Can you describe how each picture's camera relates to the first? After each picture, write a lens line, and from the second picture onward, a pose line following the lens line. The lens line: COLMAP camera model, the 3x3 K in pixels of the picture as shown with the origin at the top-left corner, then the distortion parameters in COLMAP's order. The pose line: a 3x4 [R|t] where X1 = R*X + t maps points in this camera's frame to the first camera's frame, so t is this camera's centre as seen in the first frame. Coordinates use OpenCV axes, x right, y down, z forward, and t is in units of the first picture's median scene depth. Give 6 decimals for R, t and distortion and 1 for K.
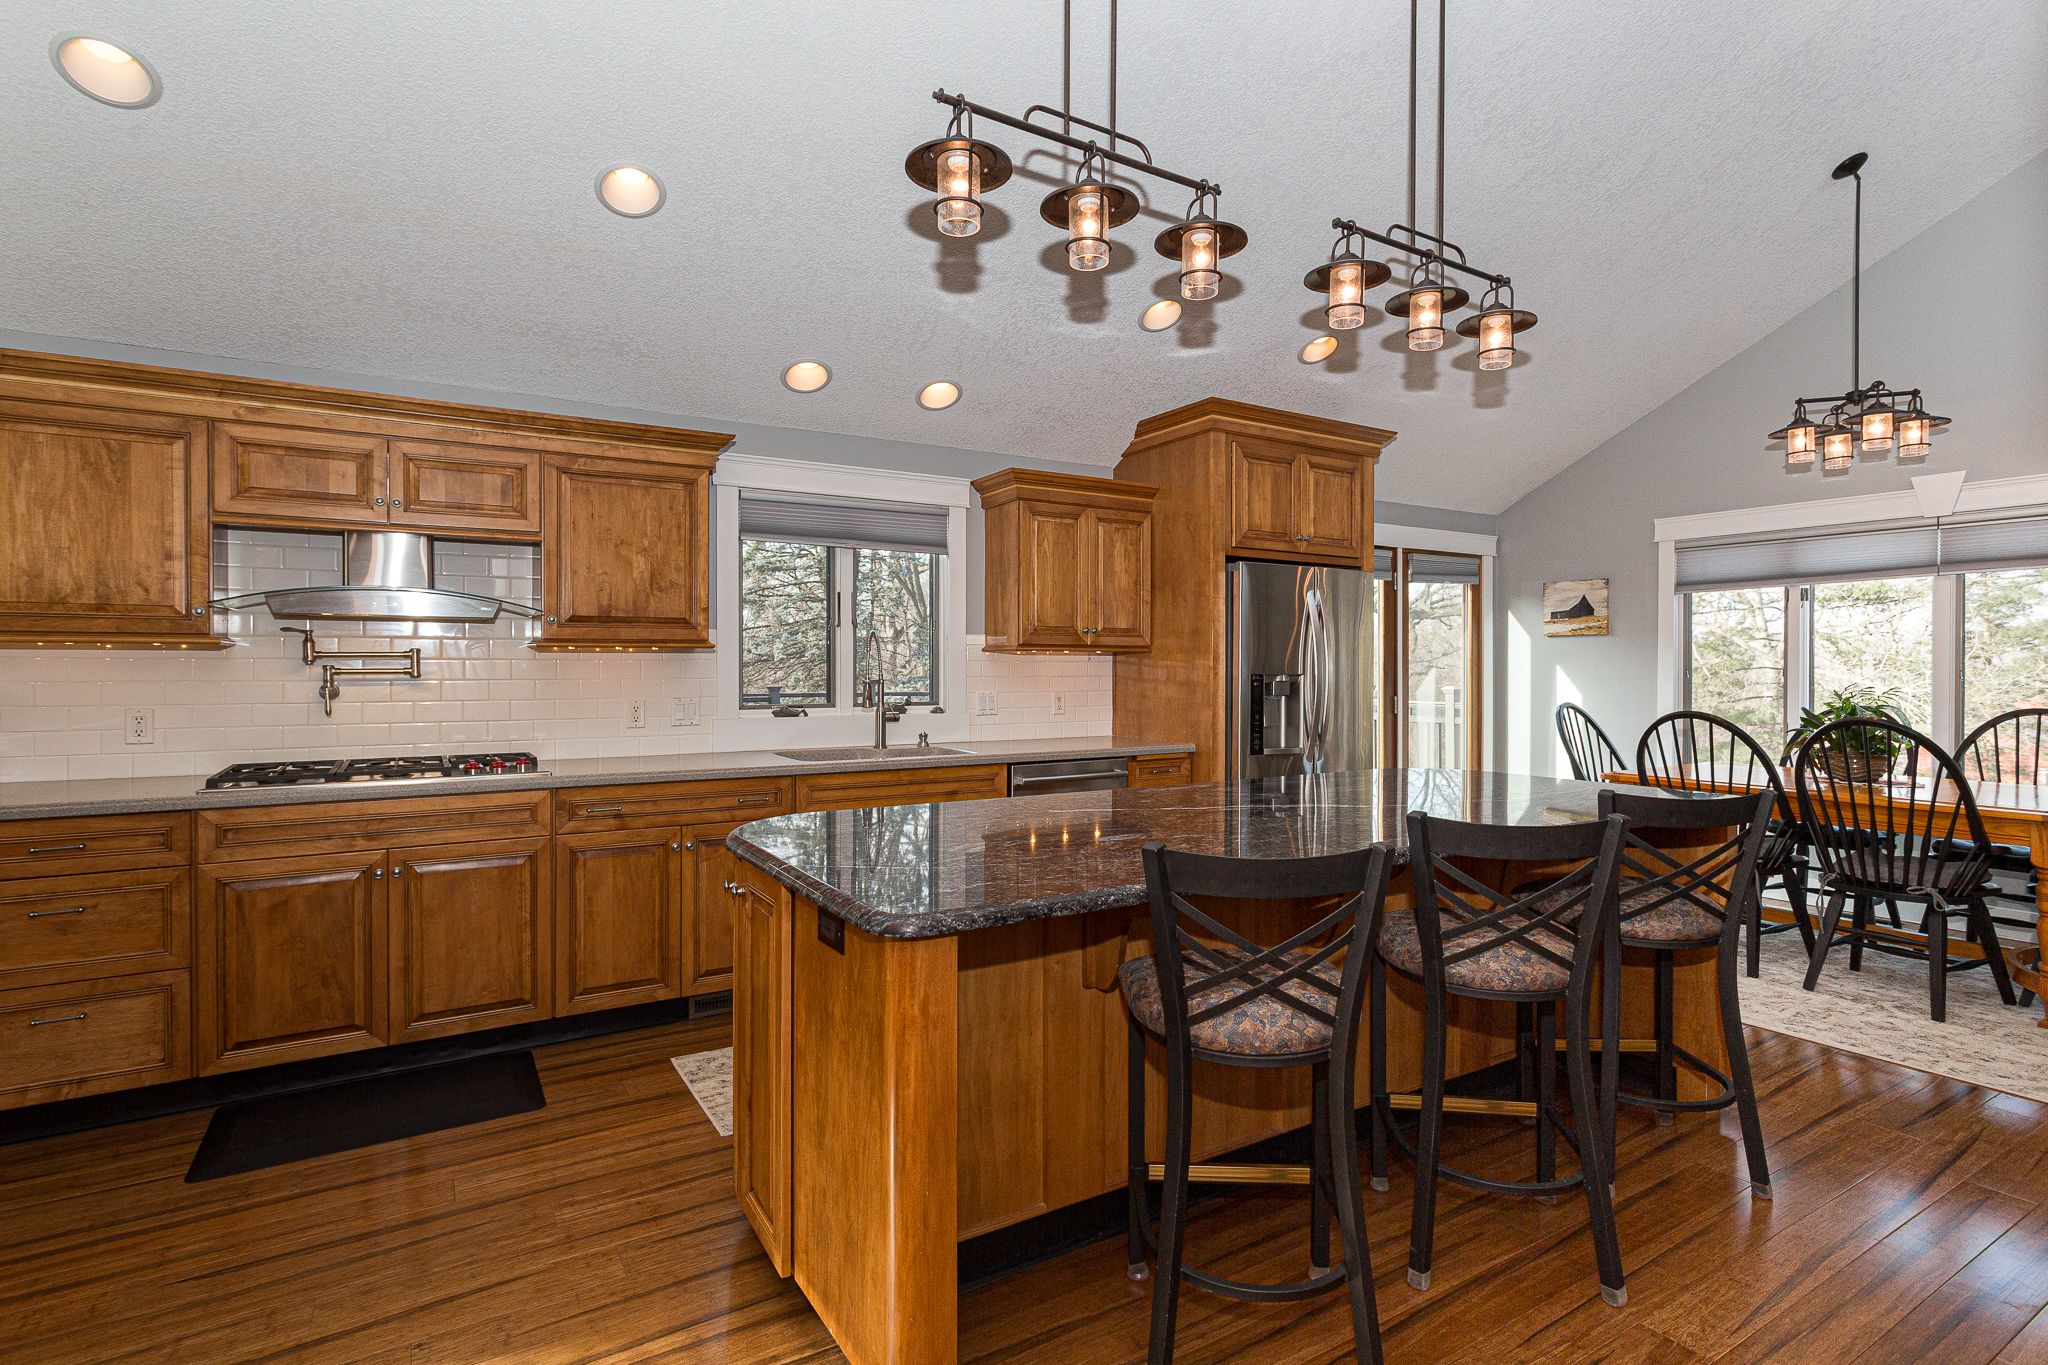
lens RADIAL K [[982.5, 0, 1012.1], [0, 982.5, 684.2], [0, 0, 1]] dist [0.001072, 0.000714]
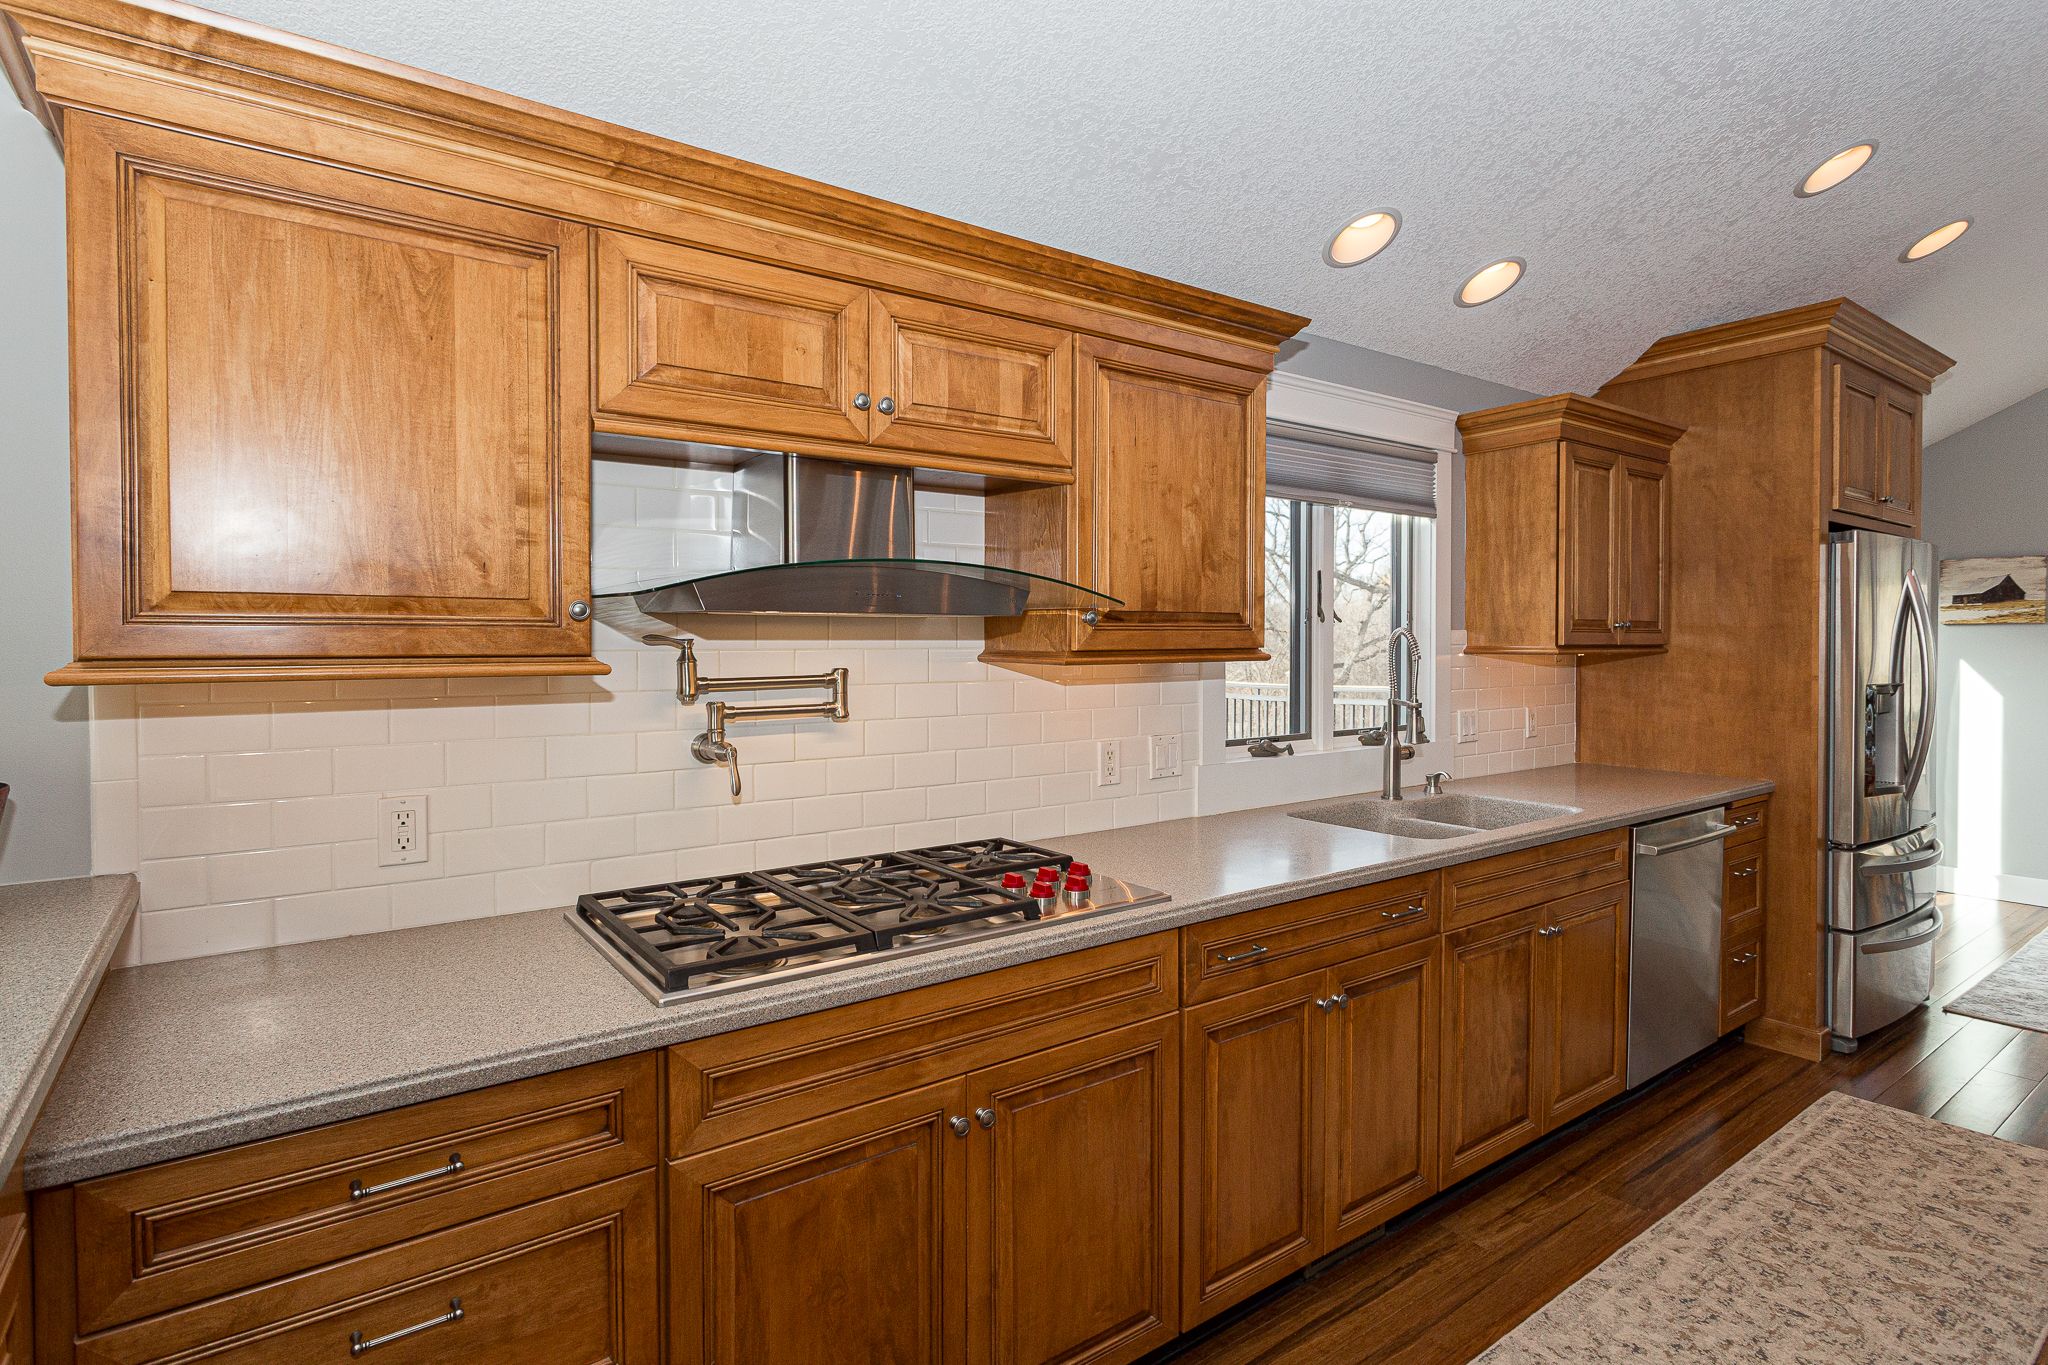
lens RADIAL K [[982.5, 0, 1021.8], [0, 982.5, 671.1], [0, 0, 1]] dist [0.001072, 0.000714]
pose [[0.996634, -0.007881, 0.081605, -0.602162], [0.007256, 0.999942, 0.007946, -0.042294], [-0.081663, -0.007327, 0.996633, 0.455497]]
